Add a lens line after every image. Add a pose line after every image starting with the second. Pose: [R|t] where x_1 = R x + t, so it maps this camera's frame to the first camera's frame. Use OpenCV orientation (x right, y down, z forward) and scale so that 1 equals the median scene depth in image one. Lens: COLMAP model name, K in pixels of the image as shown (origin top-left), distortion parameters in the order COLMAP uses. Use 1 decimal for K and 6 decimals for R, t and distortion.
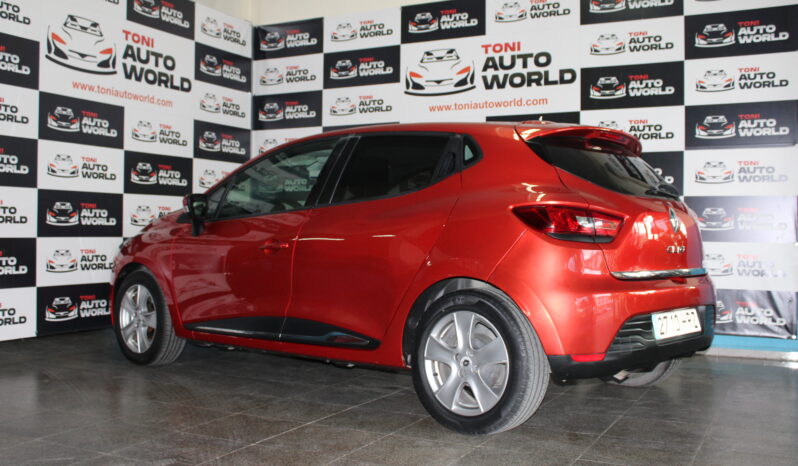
lens RADIAL K [[906.4, 0, 400.2], [0, 906.4, 234.0], [0, 0, 1]] dist [0.006002, 0.000000]
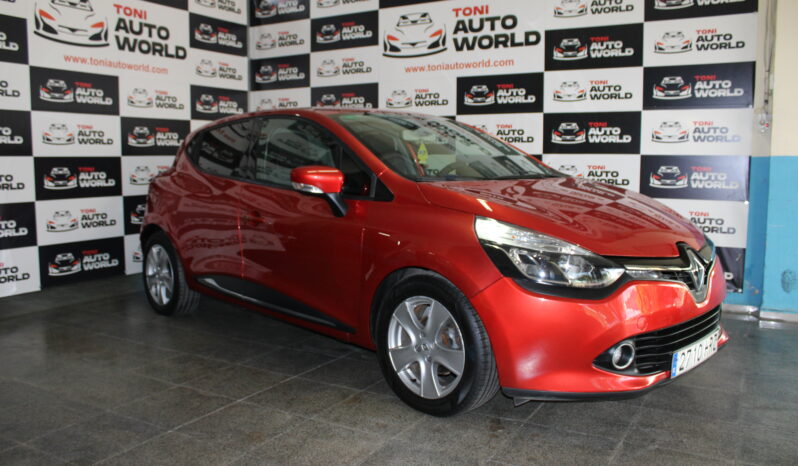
lens RADIAL K [[700.5, 0, 400.3], [0, 700.5, 230.8], [0, 0, 1]] dist [-0.077047, 0.068503]
pose [[0.998314, -0.002598, -0.057981, 0.080586], [0.009056, 0.993735, 0.111397, -0.045163], [0.057328, -0.111734, 0.992083, 0.176388]]
